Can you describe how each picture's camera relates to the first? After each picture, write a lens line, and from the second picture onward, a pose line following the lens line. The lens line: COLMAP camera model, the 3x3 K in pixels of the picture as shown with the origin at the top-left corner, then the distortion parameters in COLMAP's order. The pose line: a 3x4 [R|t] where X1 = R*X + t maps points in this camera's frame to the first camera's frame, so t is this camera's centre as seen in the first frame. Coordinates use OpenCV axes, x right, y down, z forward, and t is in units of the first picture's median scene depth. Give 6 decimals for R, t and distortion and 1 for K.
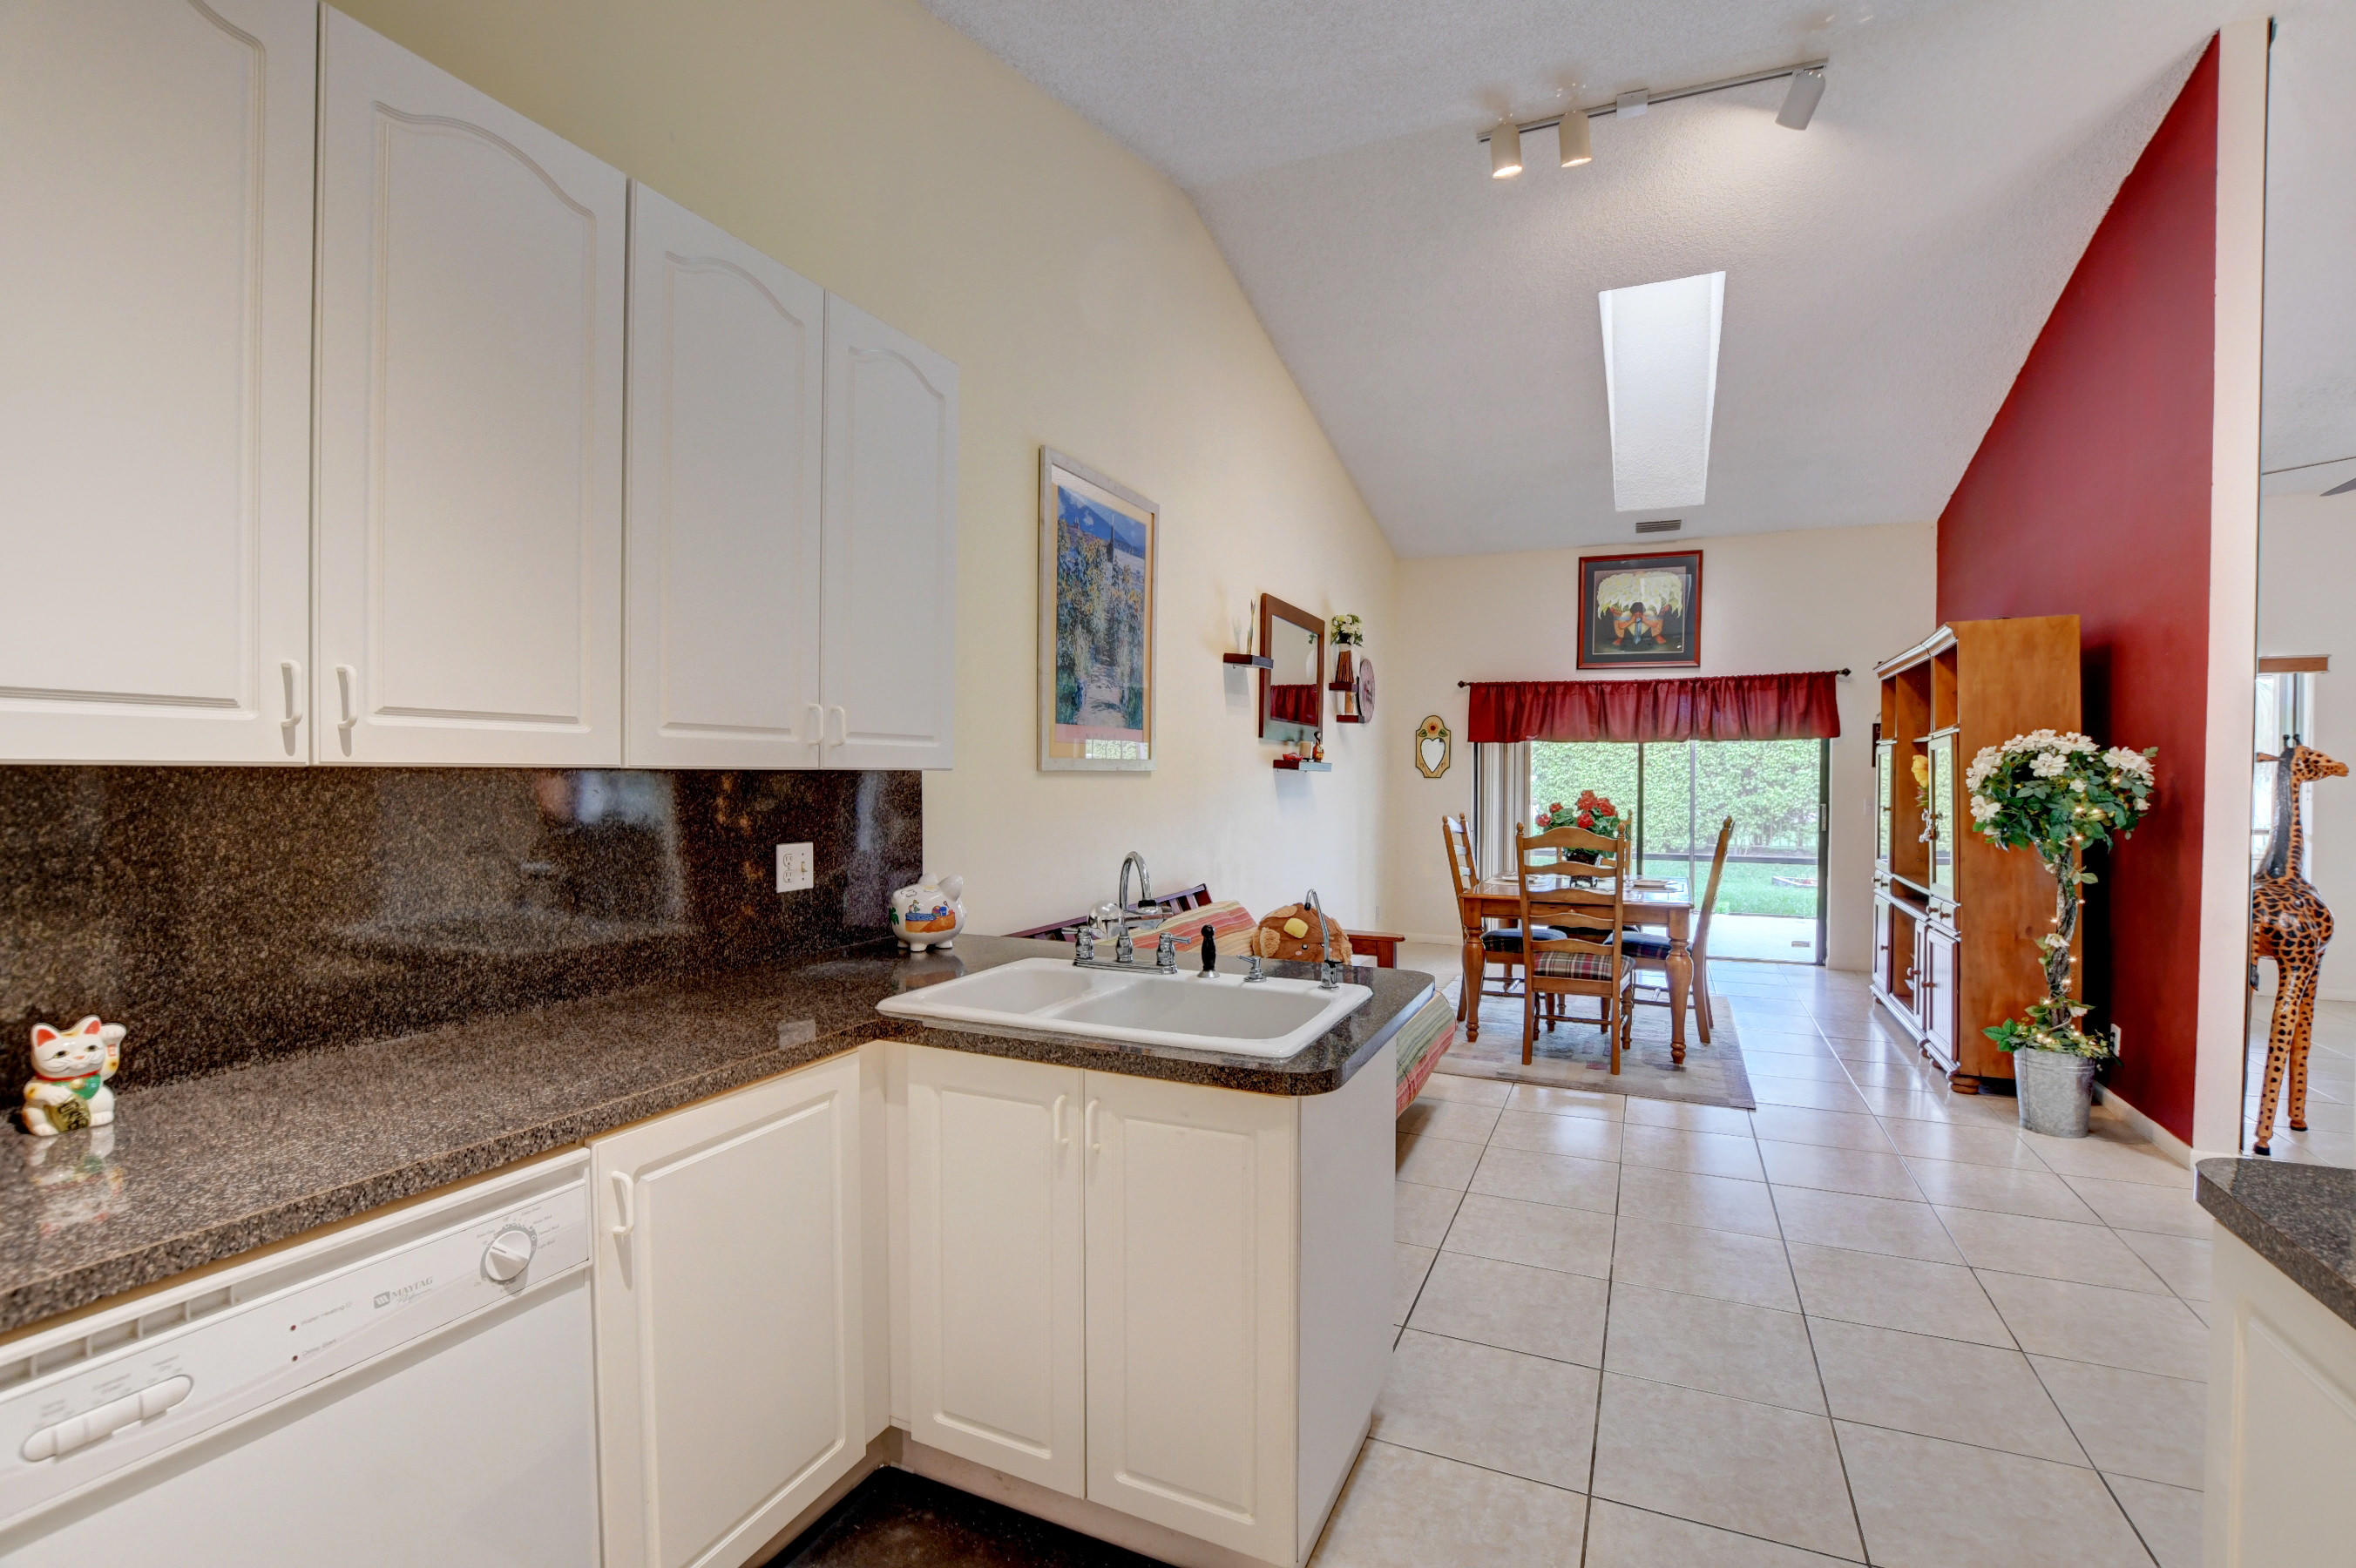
lens RADIAL K [[1035.1, 0, 1179.4], [0, 1035.1, 789.3], [0, 0, 1]] dist [-0.037196, 0.010370]
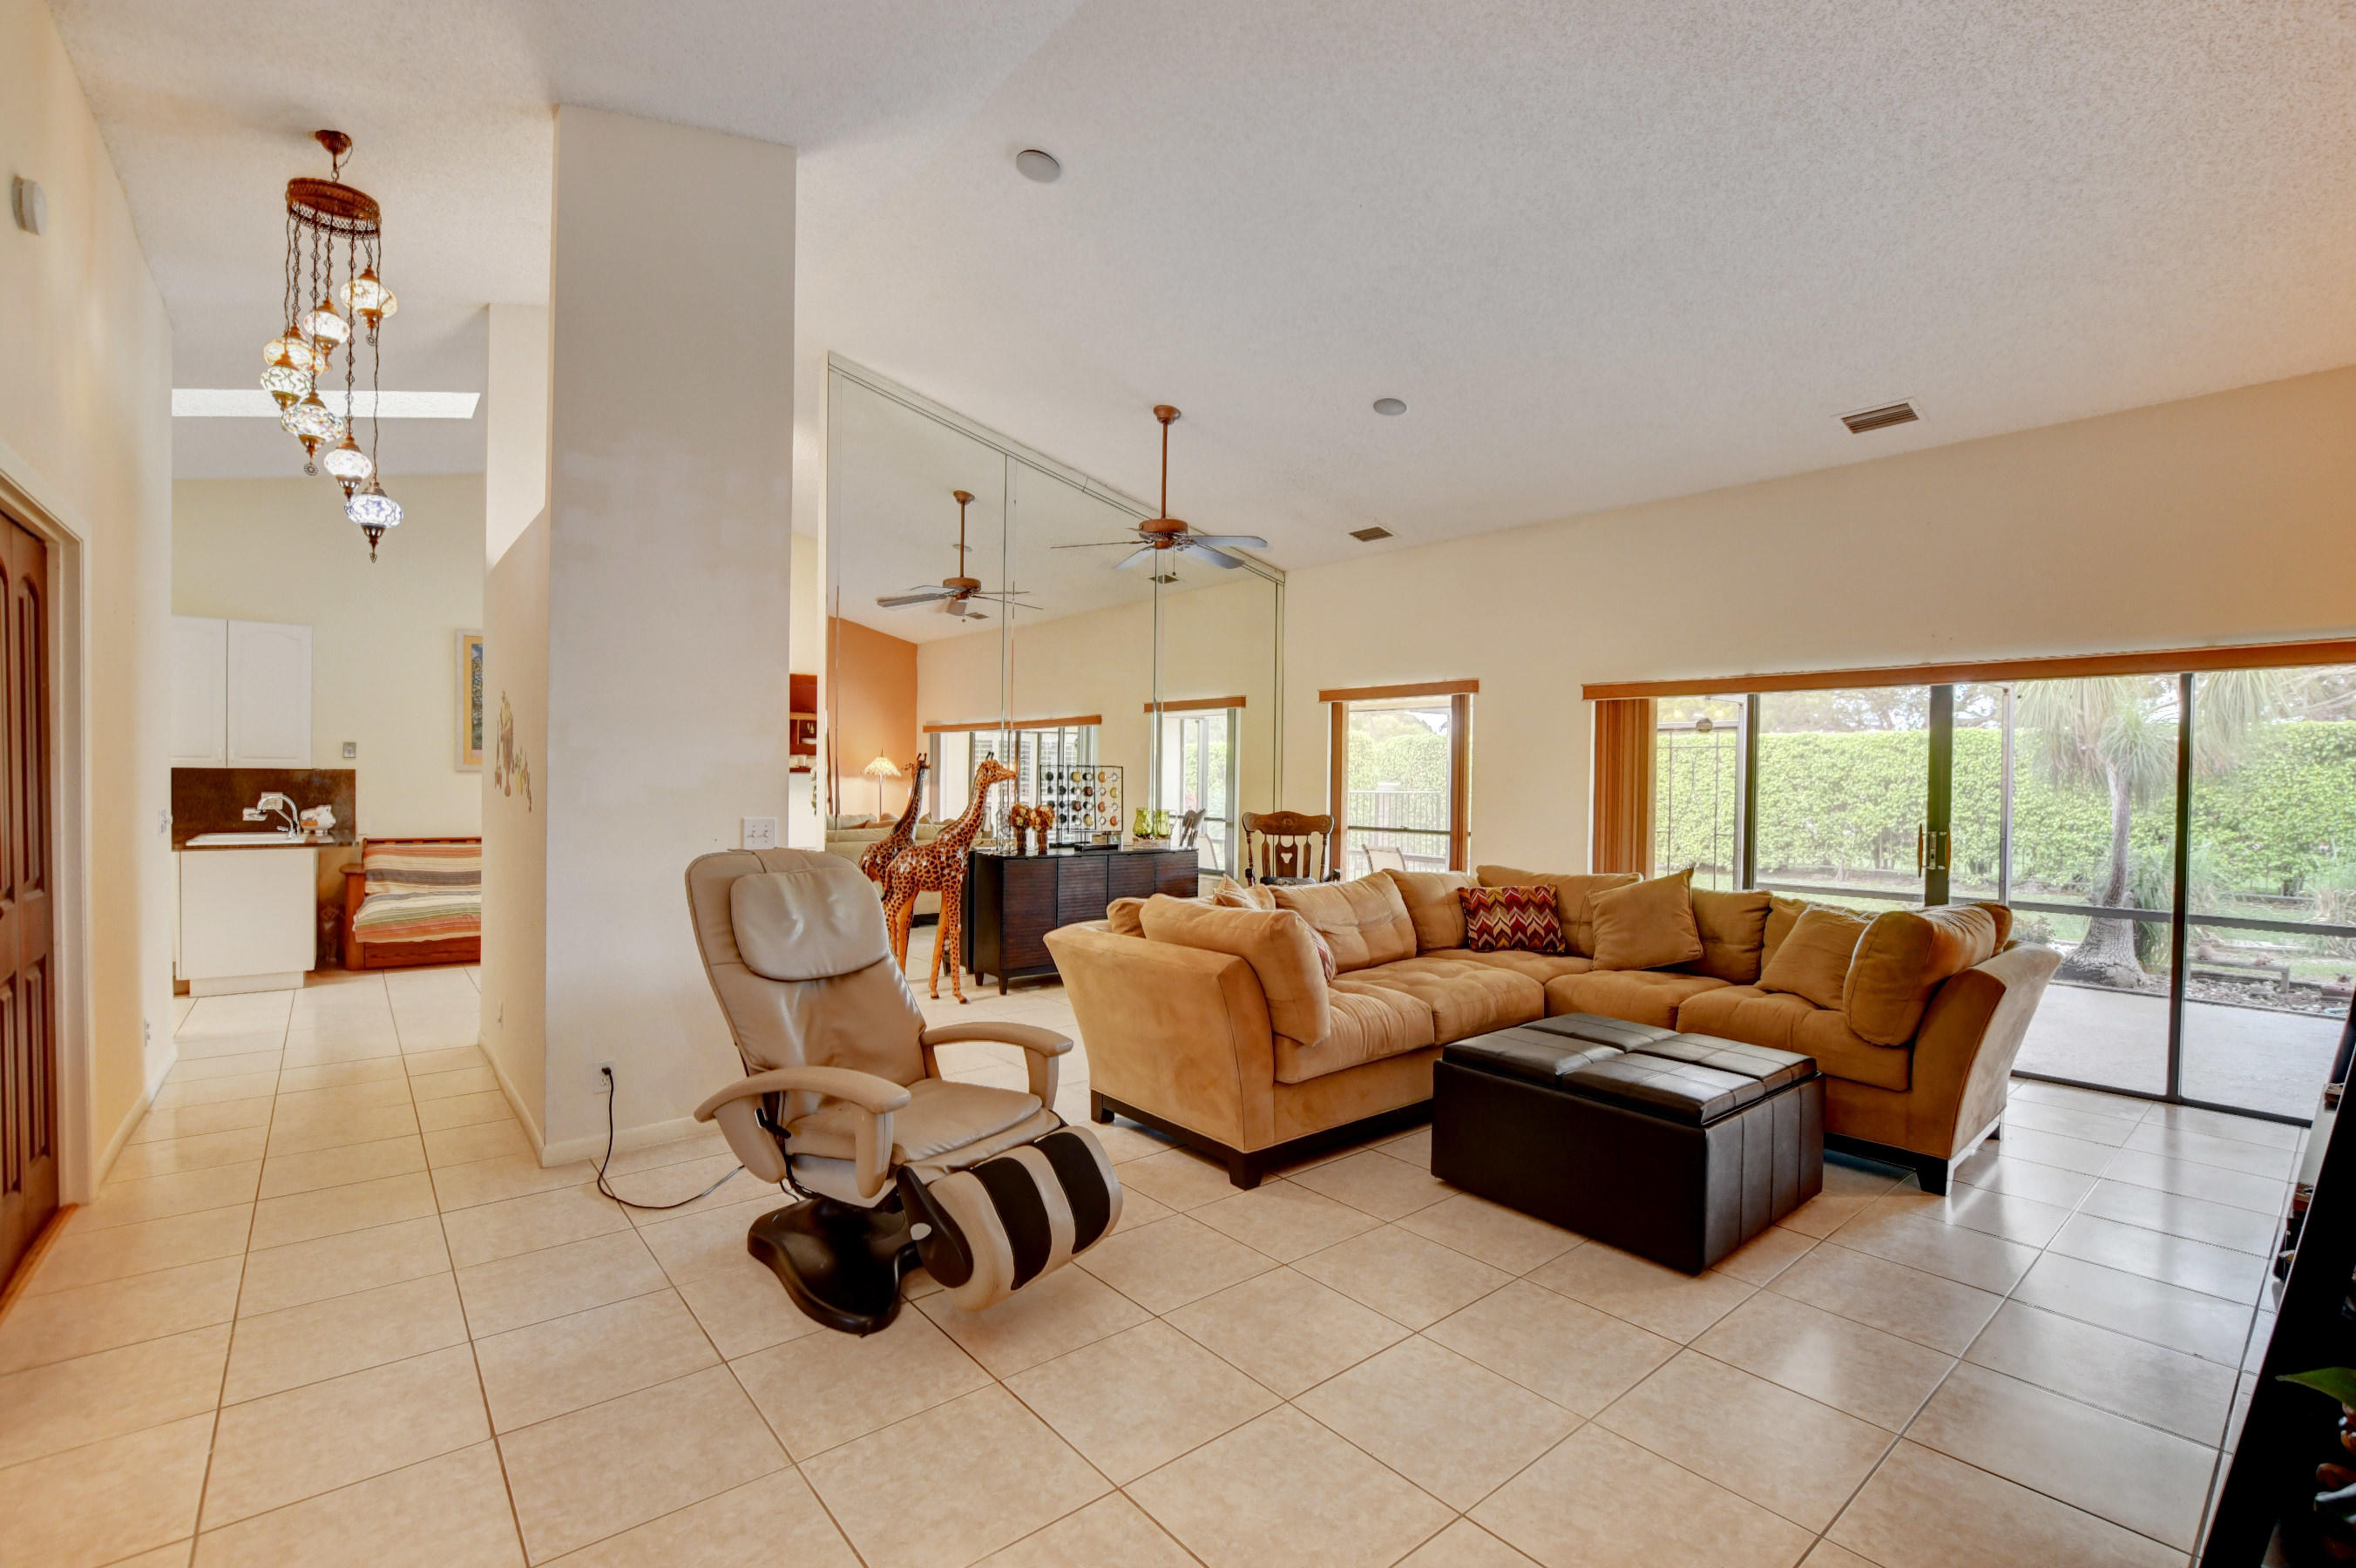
lens RADIAL K [[1035.1, 0, 1179.4], [0, 1035.1, 789.3], [0, 0, 1]] dist [-0.037196, 0.010370]
pose [[0.901790, 0.014477, -0.431932, 1.130979], [-0.018183, 0.999825, -0.004451, 0.001969], [0.431792, 0.011868, 0.901895, -0.168462]]
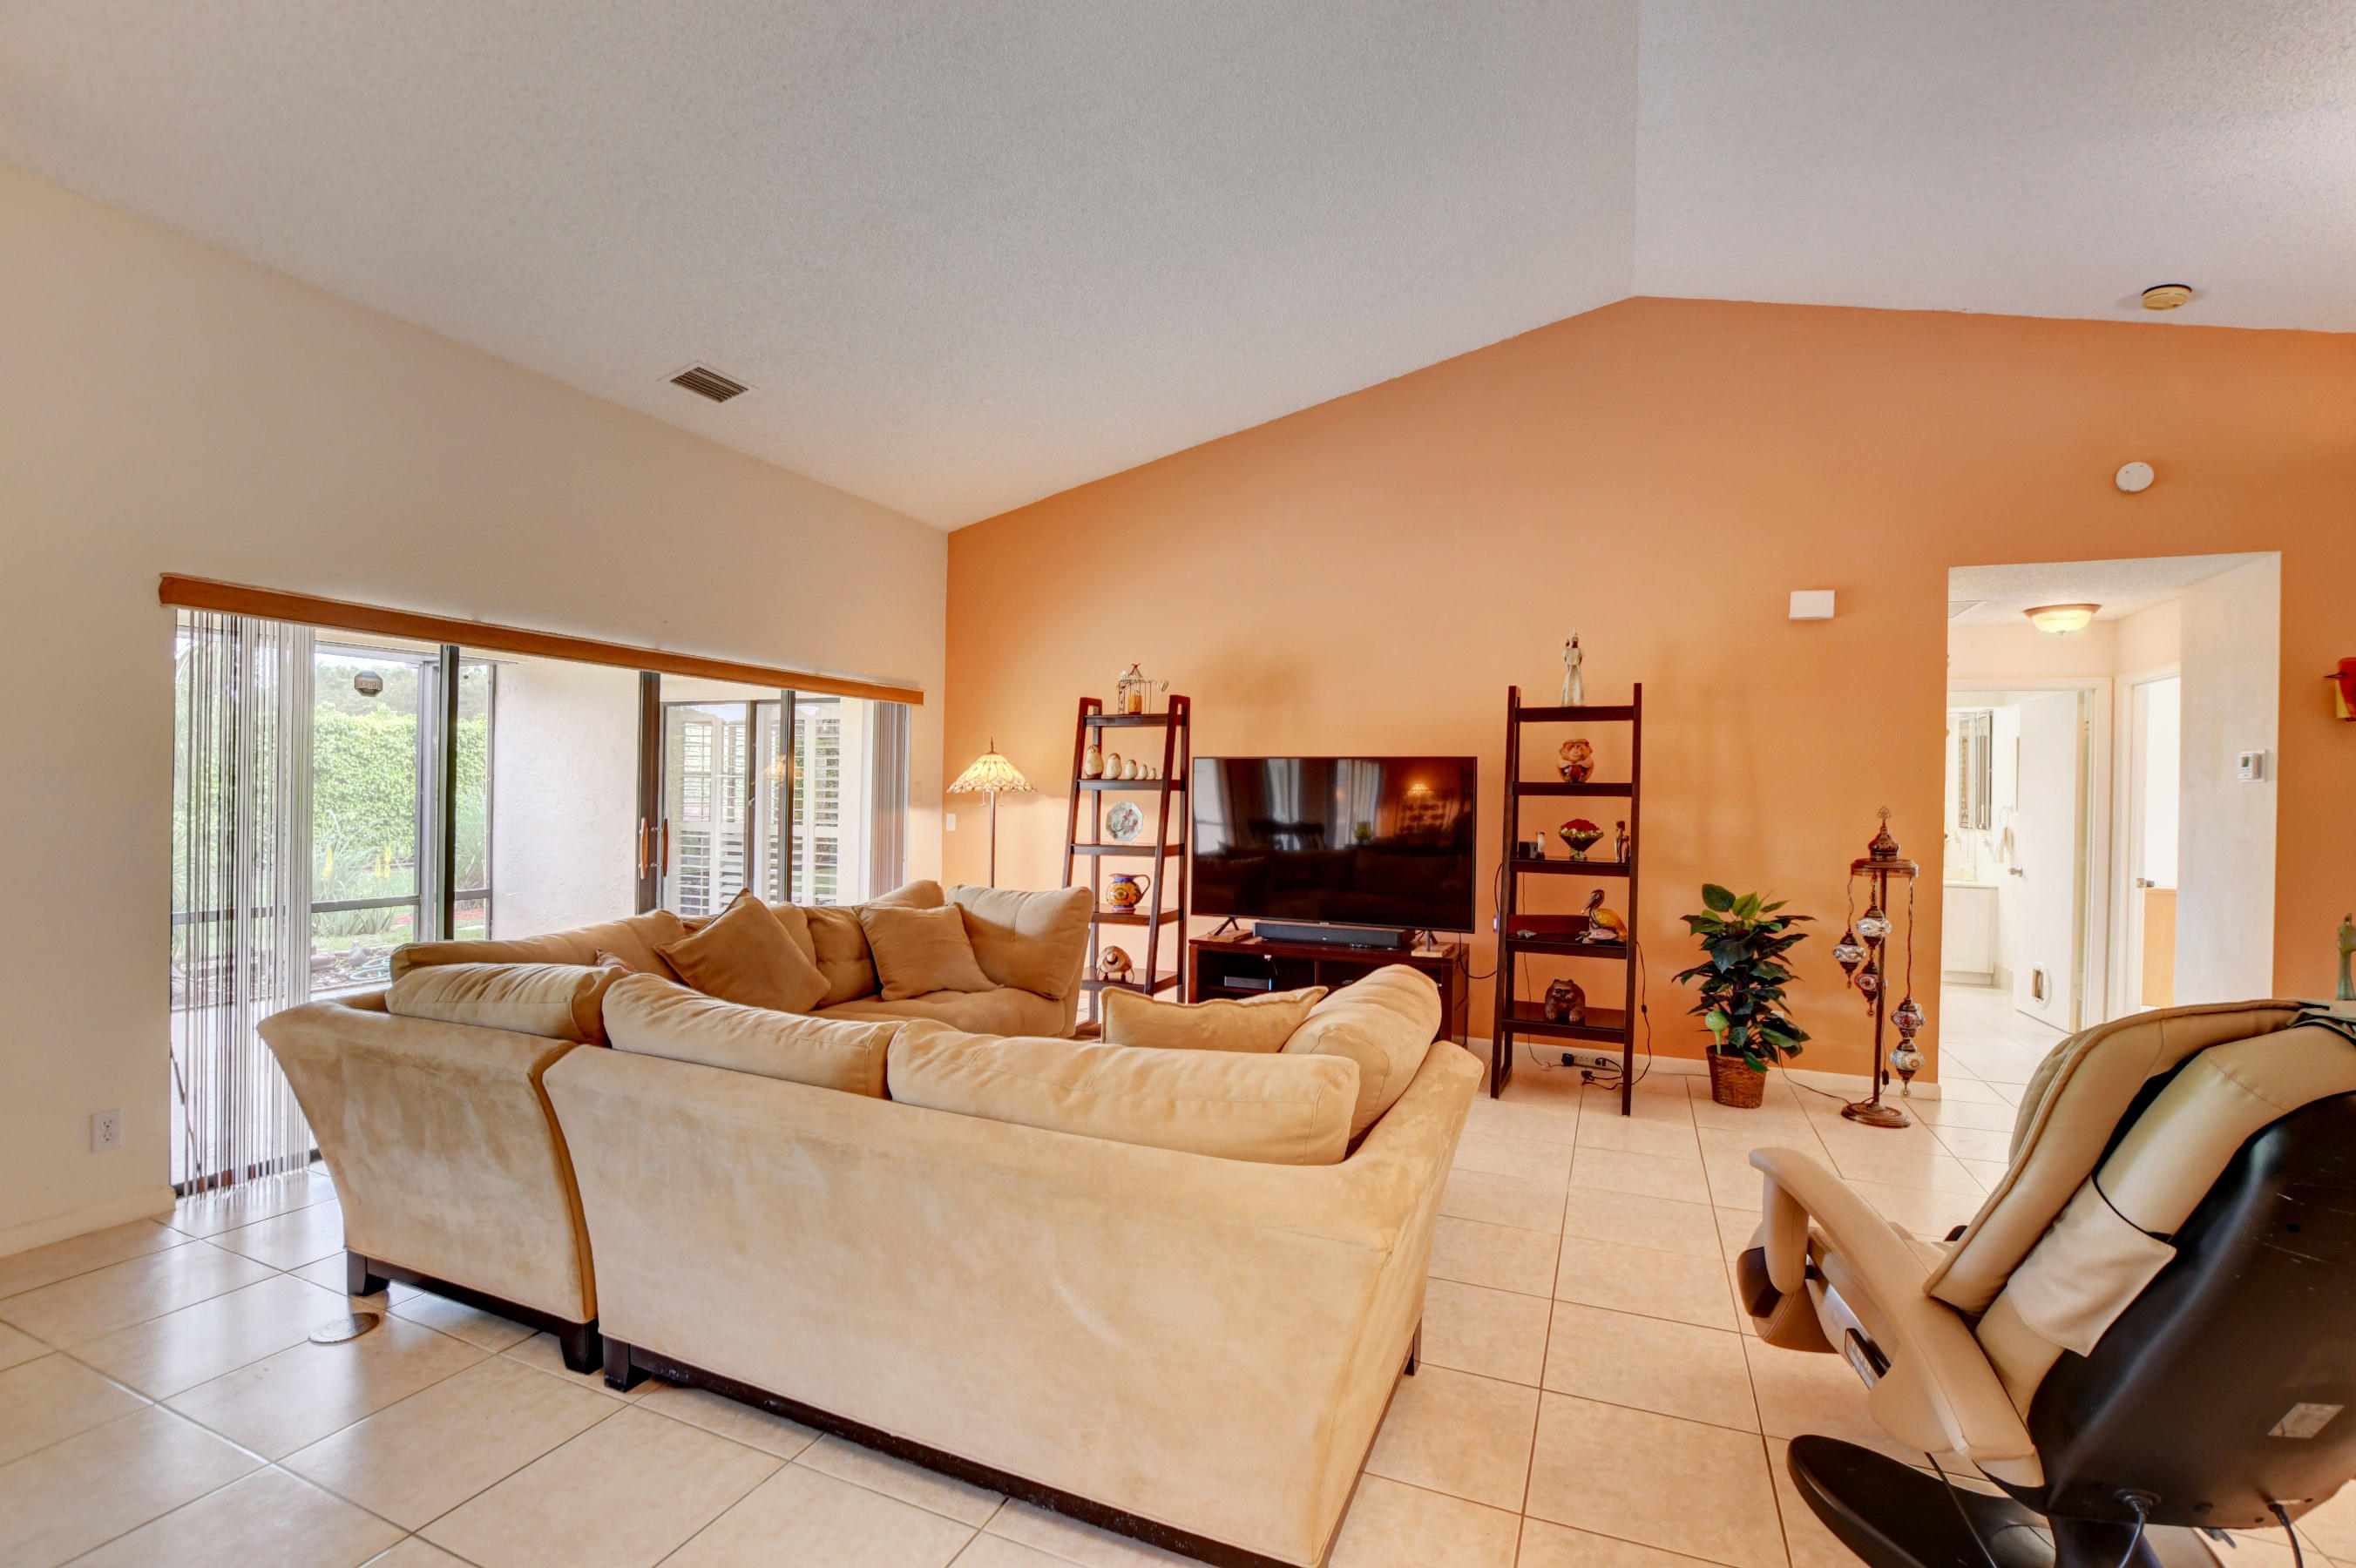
lens RADIAL K [[1039.0, 0, 1180.9], [0, 1039.0, 793.6], [0, 0, 1]] dist [-0.035976, 0.007632]
pose [[-0.029354, -0.003033, 0.999564, 0.614338], [-0.002463, 0.999993, 0.002962, -0.006477], [-0.999566, -0.002375, -0.029362, 0.365169]]
